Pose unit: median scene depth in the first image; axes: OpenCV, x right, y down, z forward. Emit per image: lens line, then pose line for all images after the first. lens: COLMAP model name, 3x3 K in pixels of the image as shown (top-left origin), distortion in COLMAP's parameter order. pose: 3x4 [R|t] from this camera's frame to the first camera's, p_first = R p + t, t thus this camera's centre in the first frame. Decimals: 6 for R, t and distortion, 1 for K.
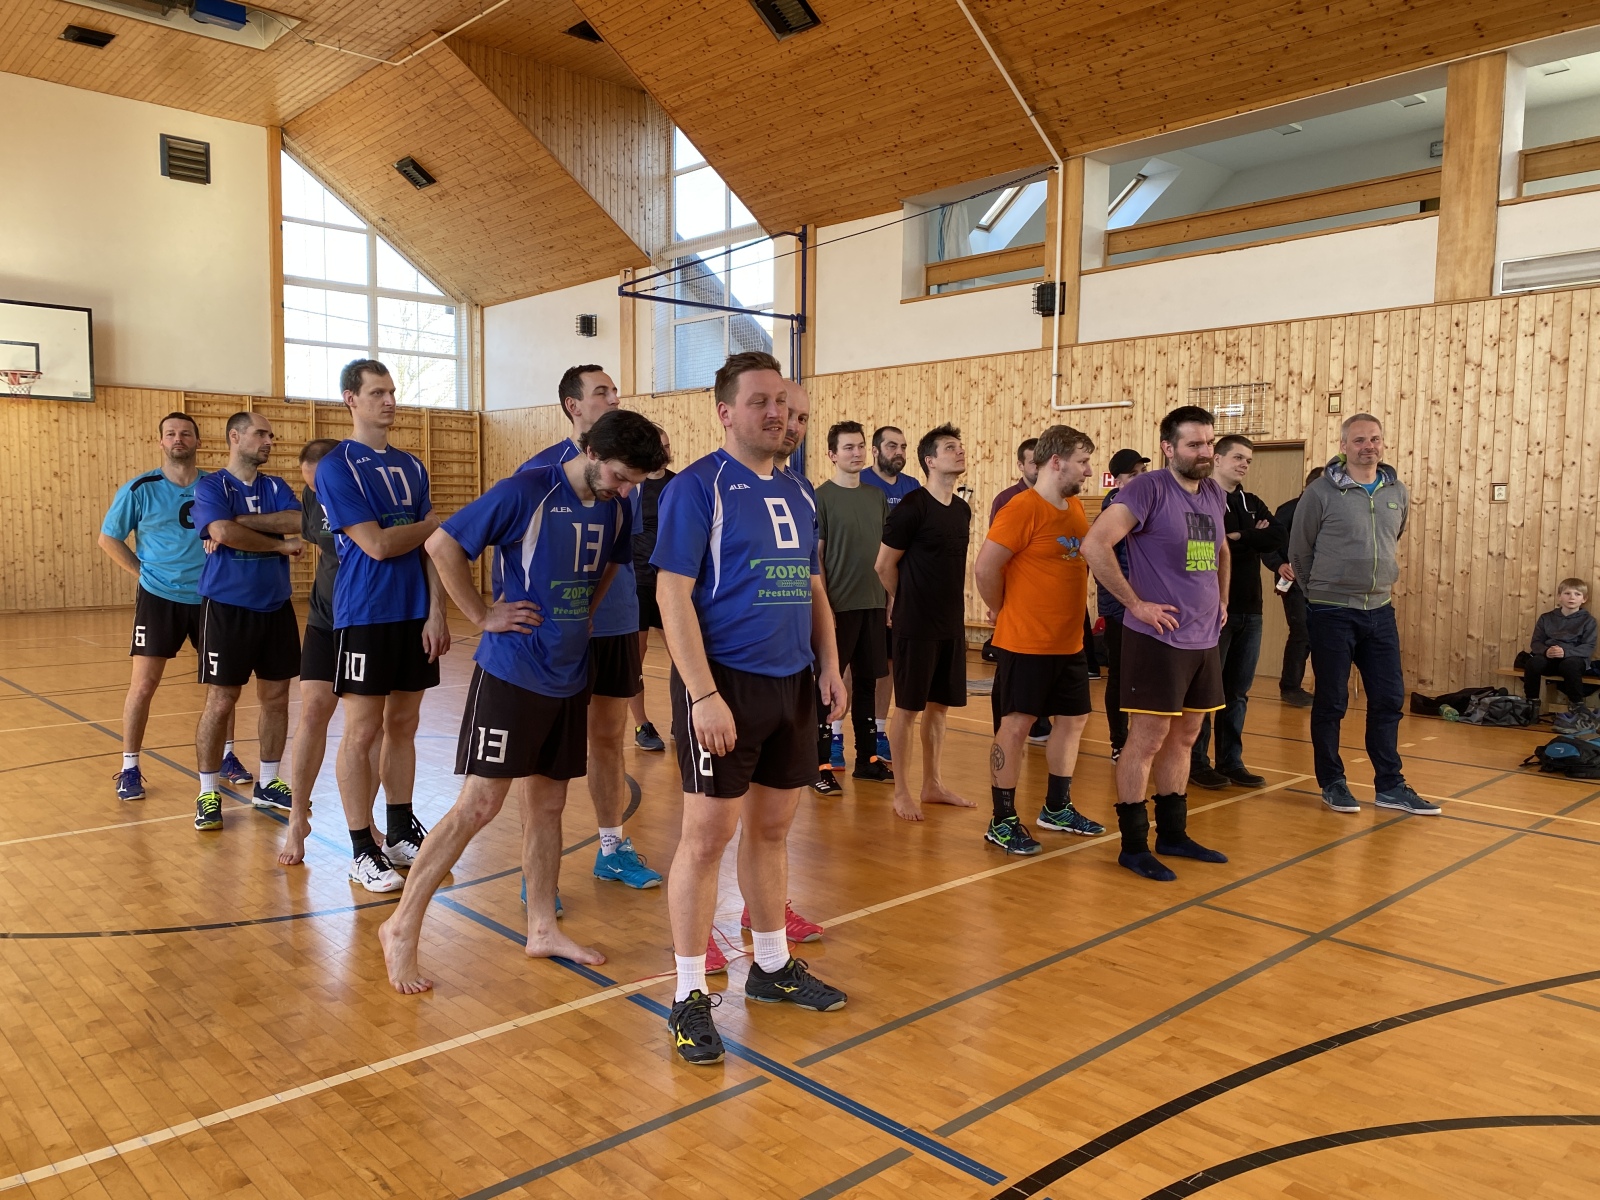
lens RADIAL K [[1215.5, 0, 743.2], [0, 1215.5, 613.5], [0, 0, 1]] dist [0.016360, -0.016825]
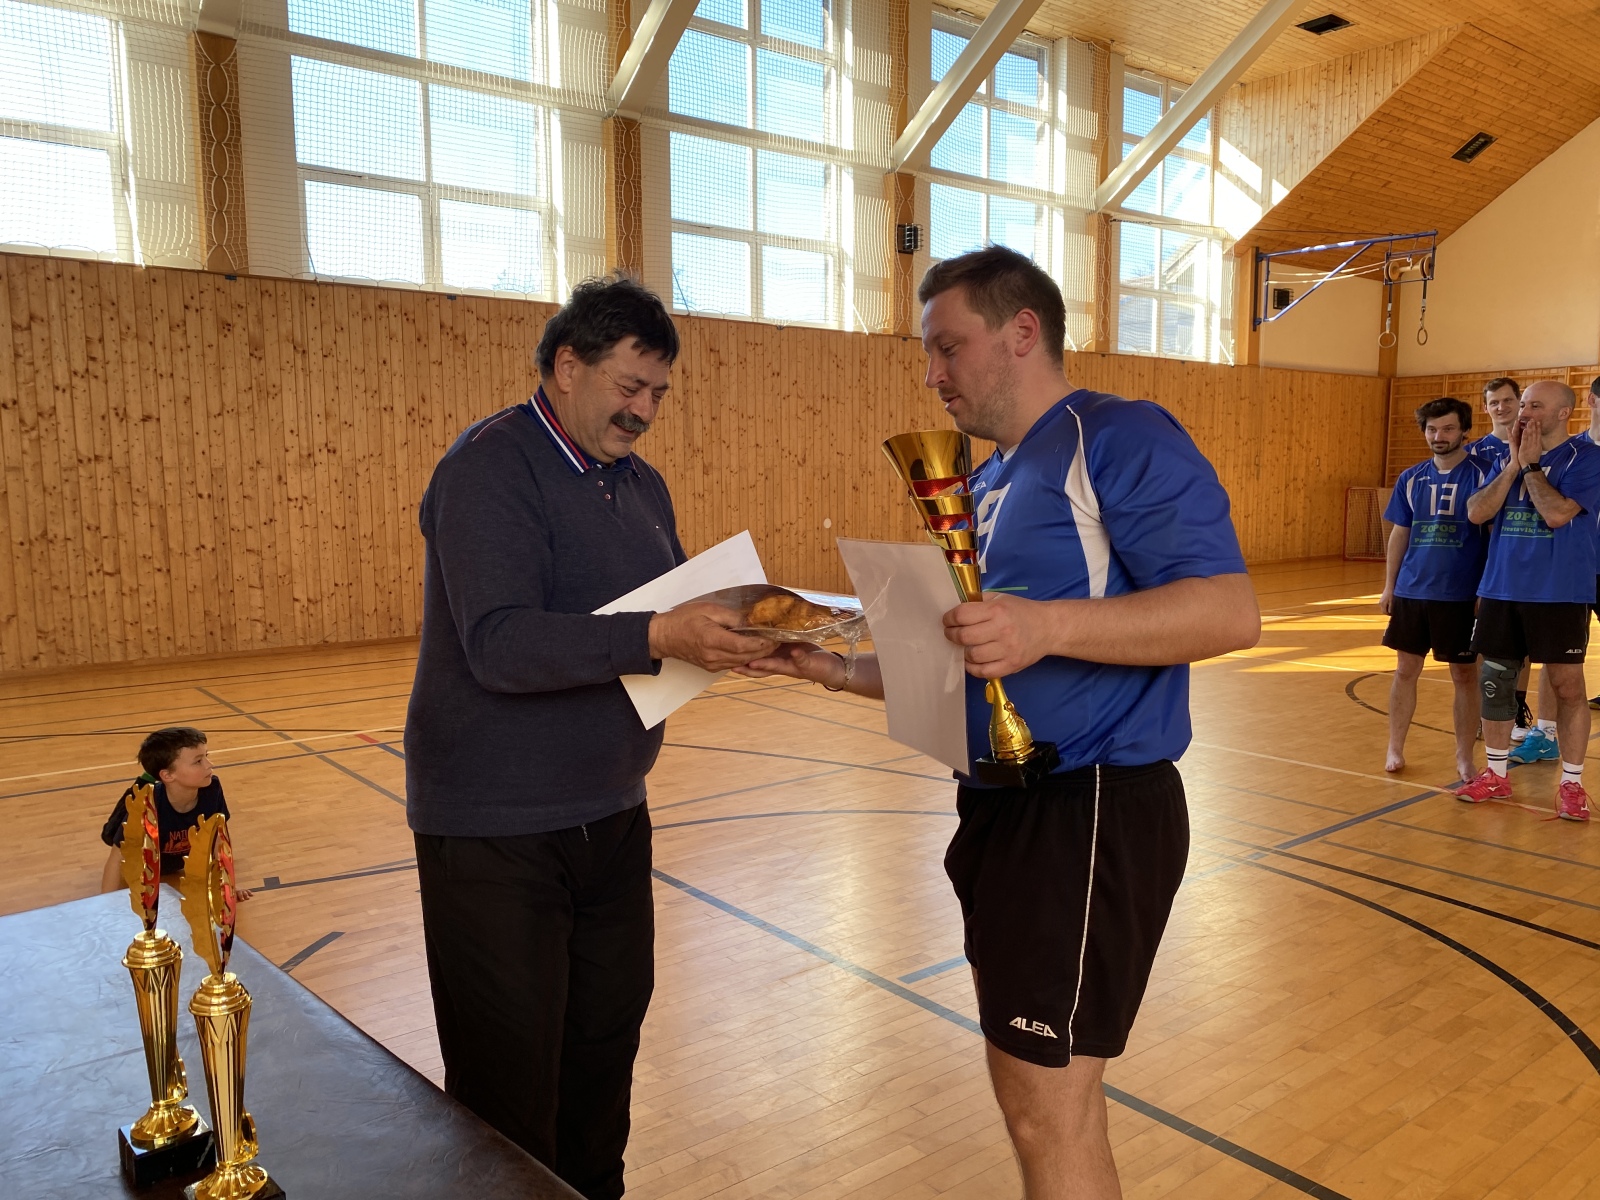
lens RADIAL K [[1215.5, 0, 807.6], [0, 1215.5, 613.9], [0, 0, 1]] dist [0.016360, -0.016825]
pose [[-0.071641, 0.100531, -0.992351, 0.377545], [-0.073783, 0.991648, 0.105787, -0.005410], [0.994698, 0.080797, -0.063625, 0.069757]]
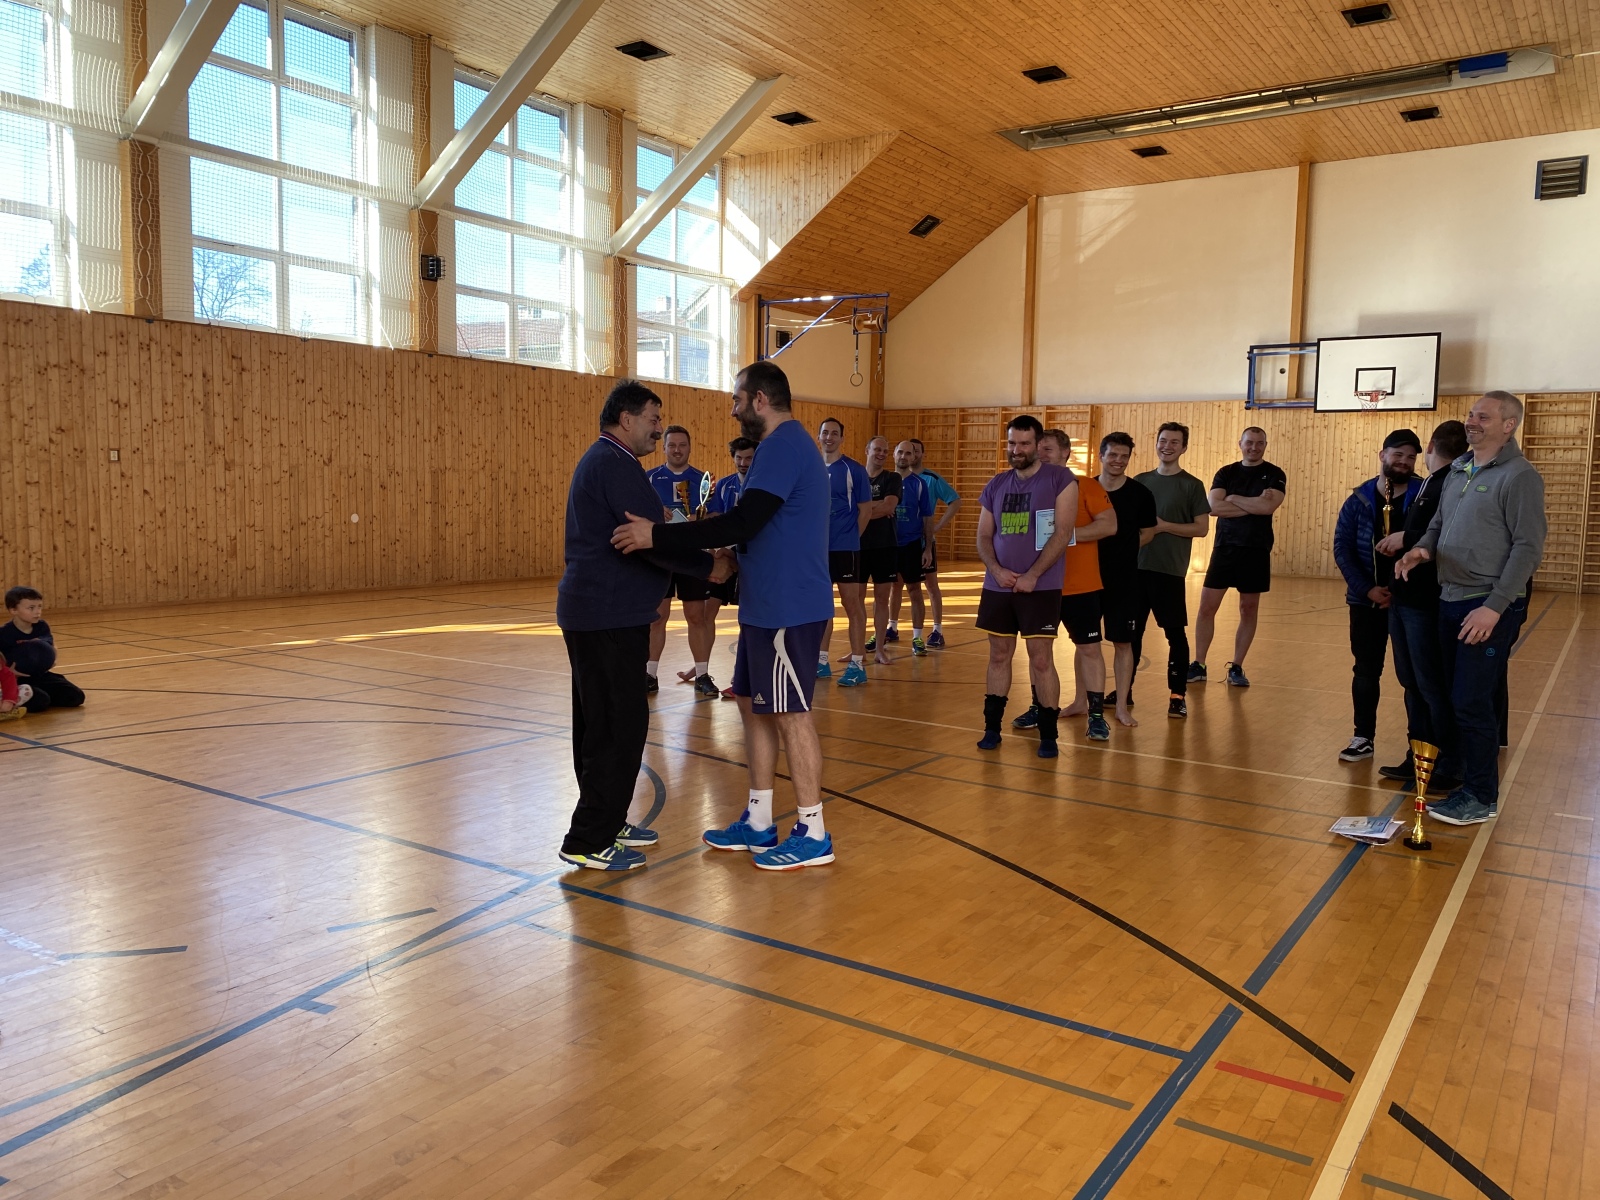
lens RADIAL K [[1215.5, 0, 807.7], [0, 1215.5, 604.8], [0, 0, 1]] dist [0.016360, -0.016825]
pose [[0.236257, 0.084236, -0.968033, 0.535597], [-0.091520, 0.993736, 0.064136, -0.005966], [0.967371, 0.073442, 0.242486, 0.143551]]
